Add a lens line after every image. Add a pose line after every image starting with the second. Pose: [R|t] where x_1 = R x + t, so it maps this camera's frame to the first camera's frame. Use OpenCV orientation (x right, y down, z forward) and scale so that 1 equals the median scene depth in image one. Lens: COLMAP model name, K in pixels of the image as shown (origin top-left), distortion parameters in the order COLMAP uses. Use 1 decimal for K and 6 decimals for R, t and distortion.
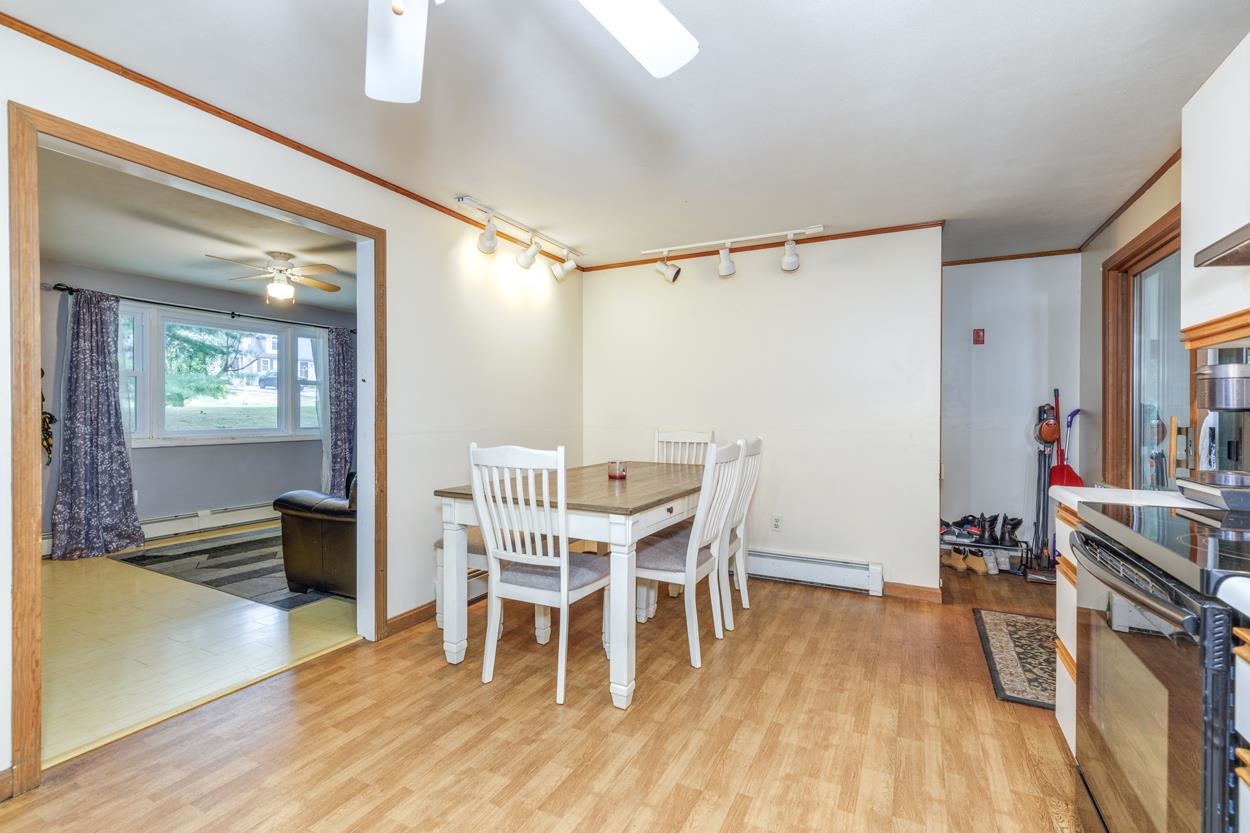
lens RADIAL K [[570.0, 0, 616.5], [0, 570.0, 414.5], [0, 0, 1]] dist [0.002365, 0.000154]
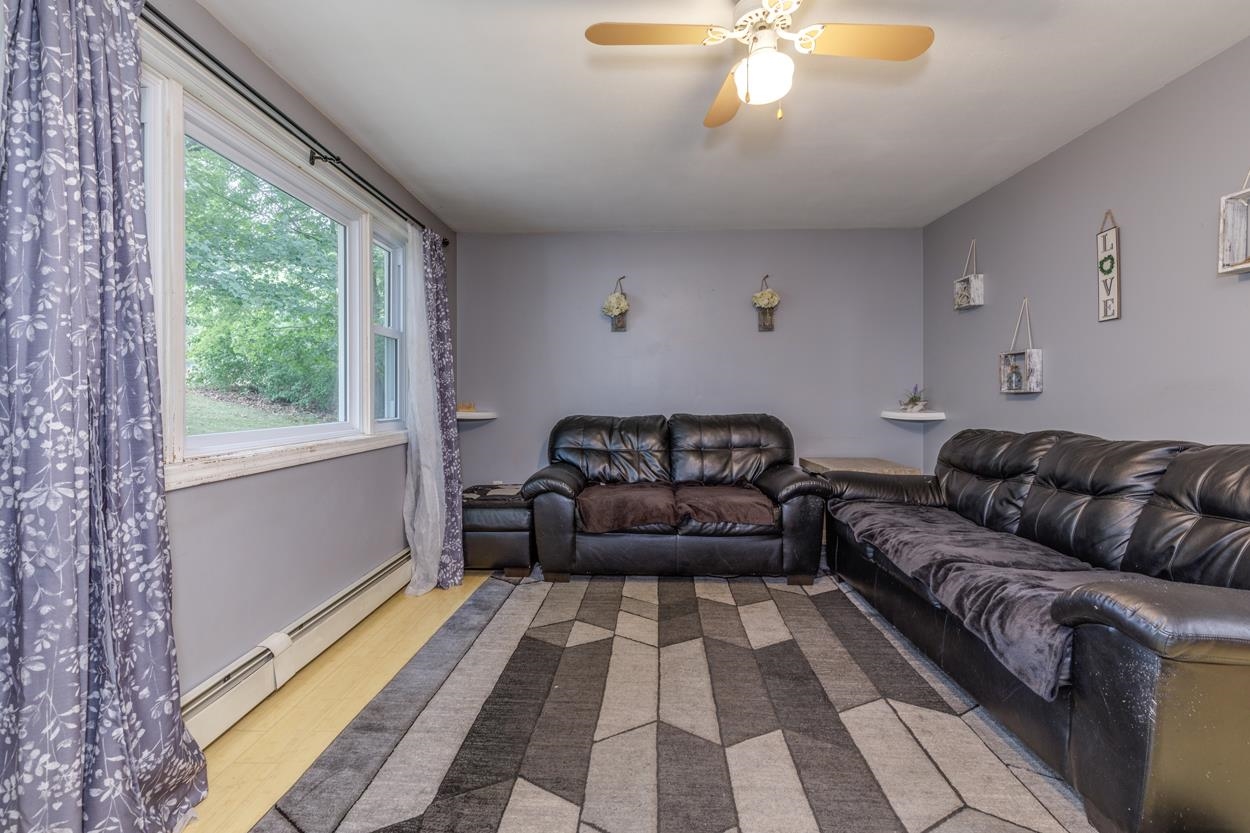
lens RADIAL K [[574.6, 0, 625.5], [0, 574.6, 394.9], [0, 0, 1]] dist [0.001023, 0.000055]
pose [[0.894741, -0.005773, 0.446548, -0.819461], [0.009083, 0.999945, -0.005270, 0.007462], [-0.446493, 0.008771, 0.894744, 0.647553]]
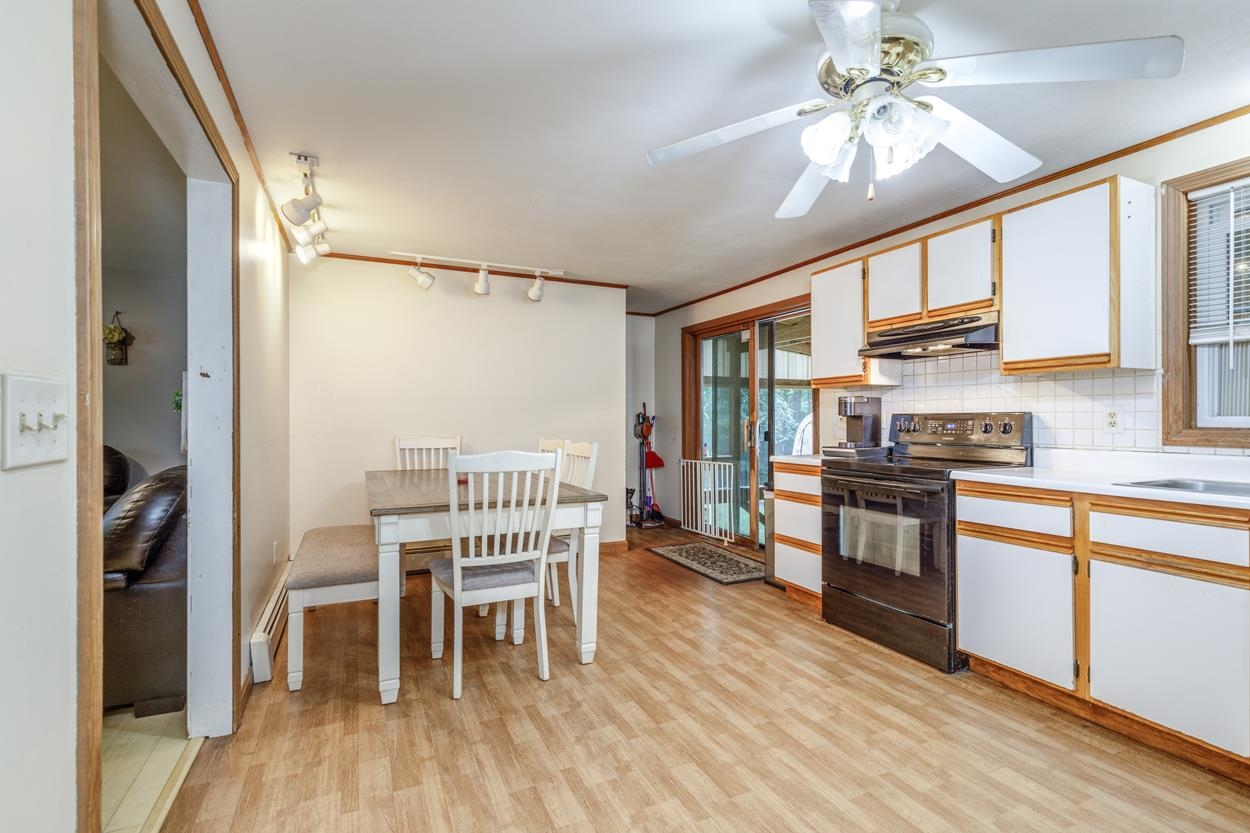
lens RADIAL K [[568.3, 0, 625.0], [0, 568.3, 416.5], [0, 0, 1]] dist [-0.000263, -0.000535]
pose [[0.609797, -0.000282, 0.792557, -0.428934], [0.005716, 0.999975, -0.004042, -0.001106], [-0.792537, 0.006995, 0.609784, 0.095458]]
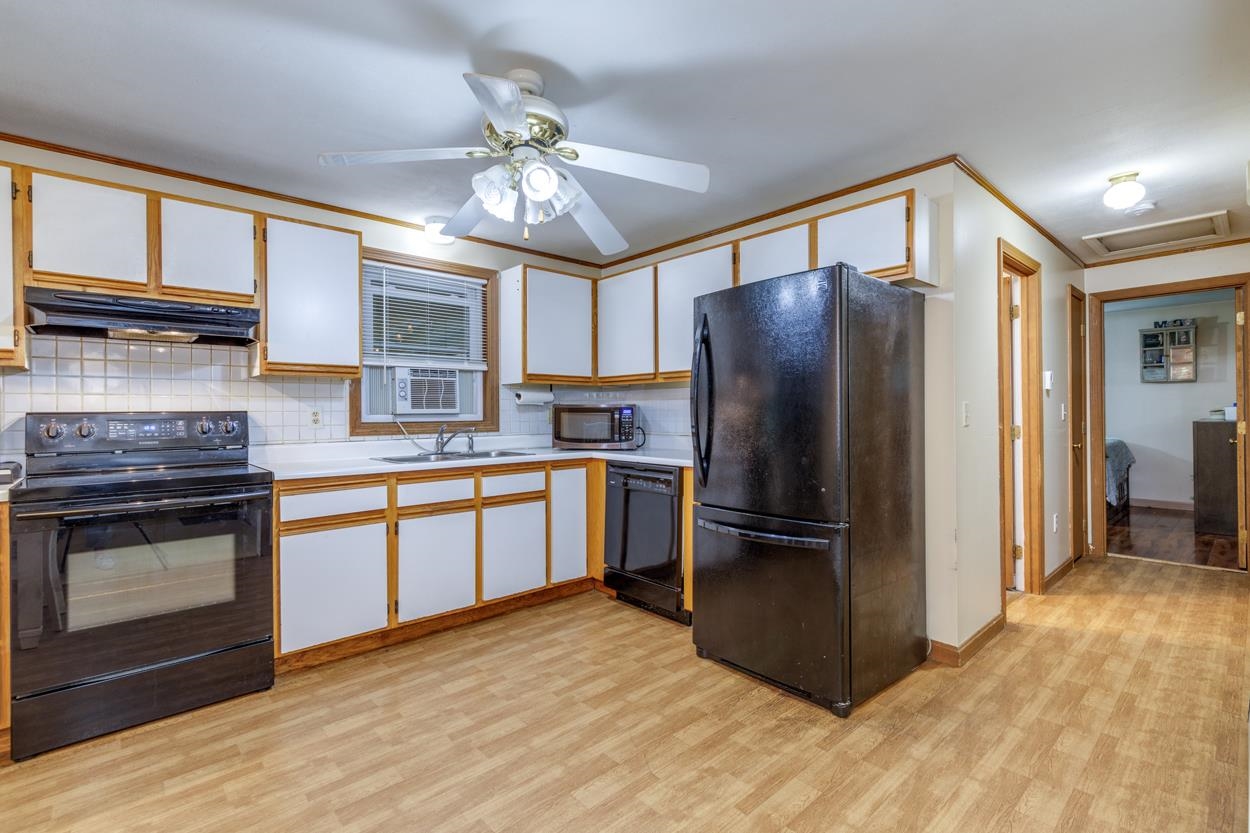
lens RADIAL K [[562.4, 0, 617.8], [0, 562.4, 411.4], [0, 0, 1]] dist [0.001982, -0.000163]
pose [[-0.934905, 0.005602, 0.354854, -0.283928], [0.006818, 0.999974, 0.002178, -0.004094], [-0.354833, 0.004455, -0.934919, 0.545969]]
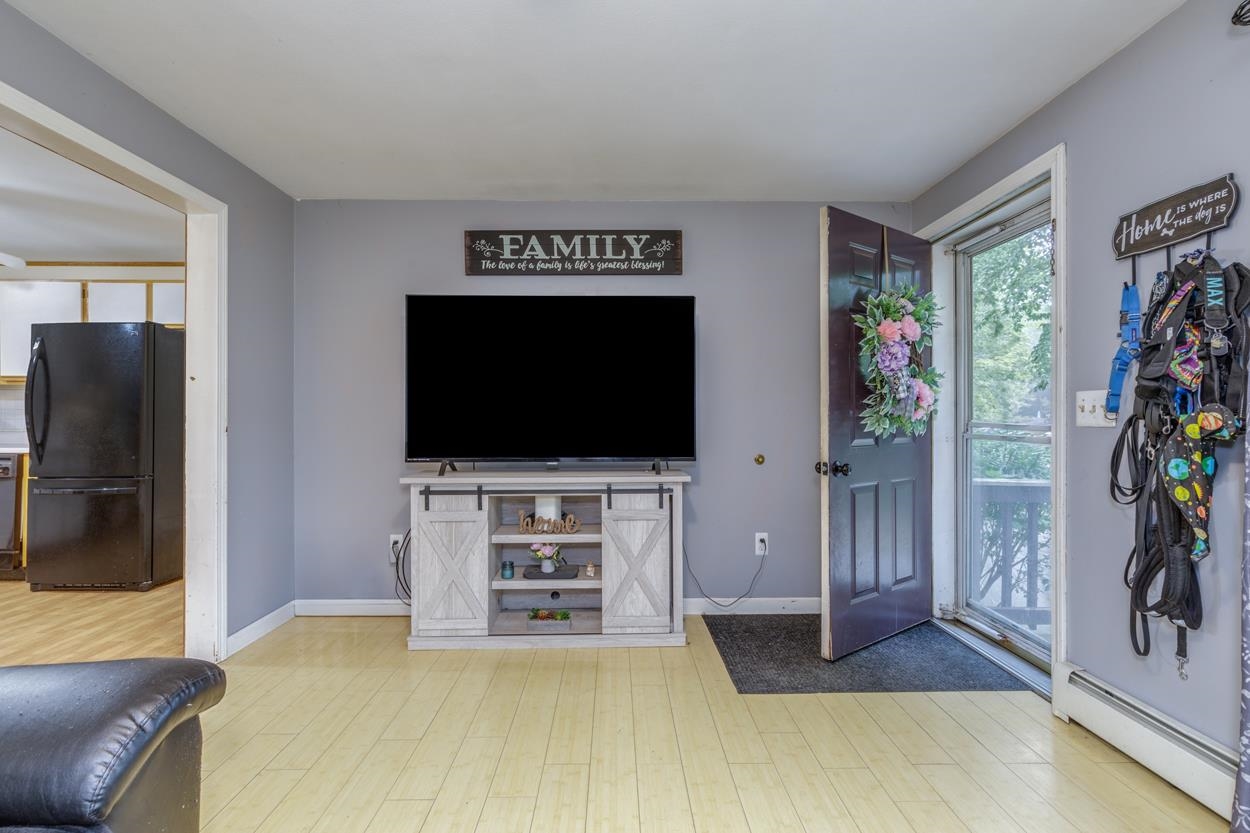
lens RADIAL K [[570.0, 0, 616.5], [0, 570.0, 414.5], [0, 0, 1]] dist [0.002365, 0.000154]
pose [[-0.880595, -0.006460, -0.473825, -0.484508], [-0.005109, 0.999978, -0.004138, 0.004397], [0.473842, -0.001223, -0.880609, 1.038542]]
